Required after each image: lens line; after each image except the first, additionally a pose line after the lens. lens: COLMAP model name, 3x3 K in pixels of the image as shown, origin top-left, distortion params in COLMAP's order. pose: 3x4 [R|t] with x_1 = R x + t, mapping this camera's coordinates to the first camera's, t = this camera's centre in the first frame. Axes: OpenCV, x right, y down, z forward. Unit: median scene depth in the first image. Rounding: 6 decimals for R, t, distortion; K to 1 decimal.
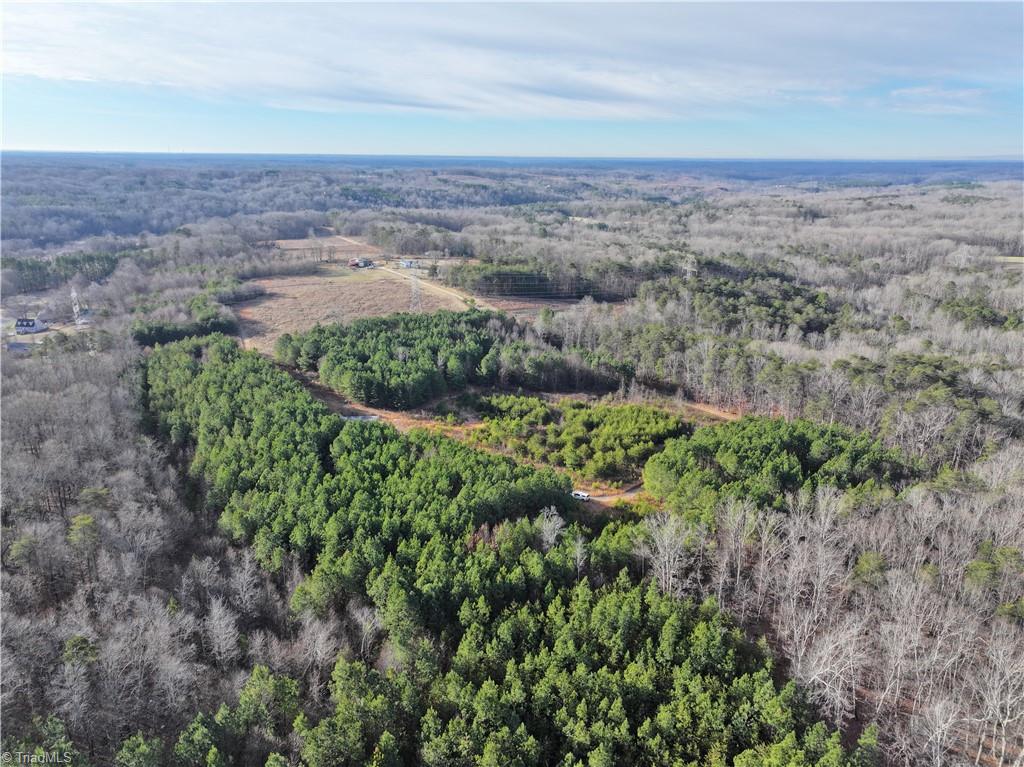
lens RADIAL K [[716.1, 0, 510.8], [0, 716.1, 383.7], [0, 0, 1]] dist [0.001101, 0.013974]
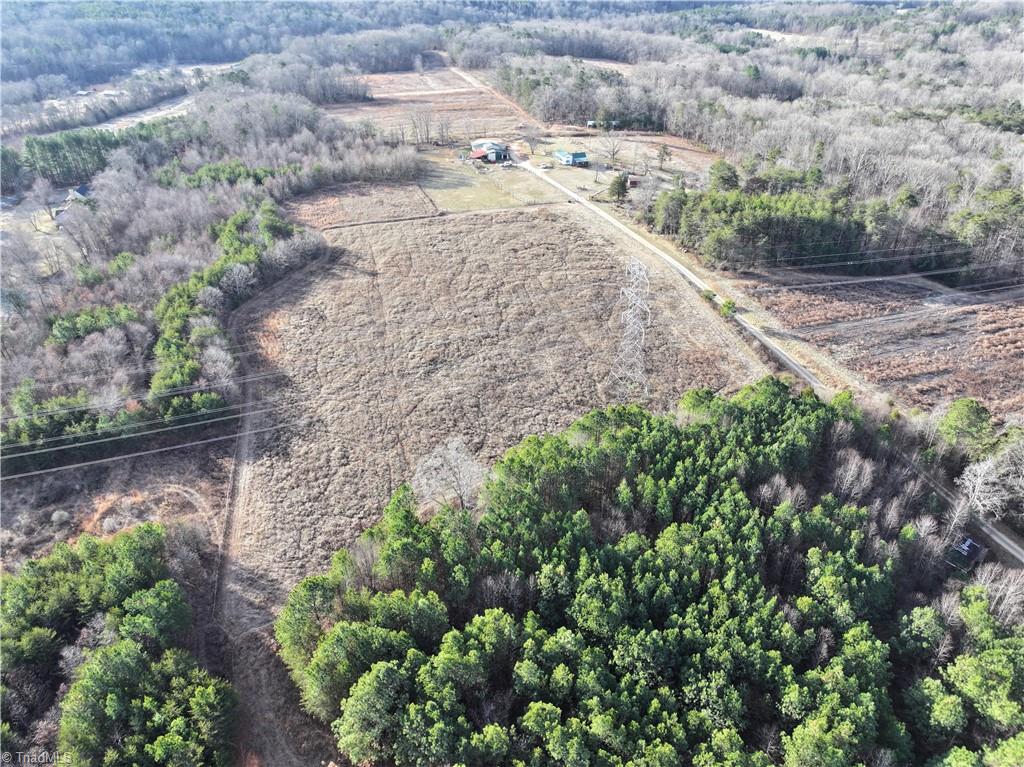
lens RADIAL K [[716.1, 0, 509.7], [0, 716.1, 383.3], [0, 0, 1]] dist [0.001101, 0.013974]
pose [[0.987286, 0.072117, -0.141649, -0.054503], [-0.034976, 0.967875, 0.248985, -0.076583], [0.155055, -0.240866, 0.958093, 0.217271]]
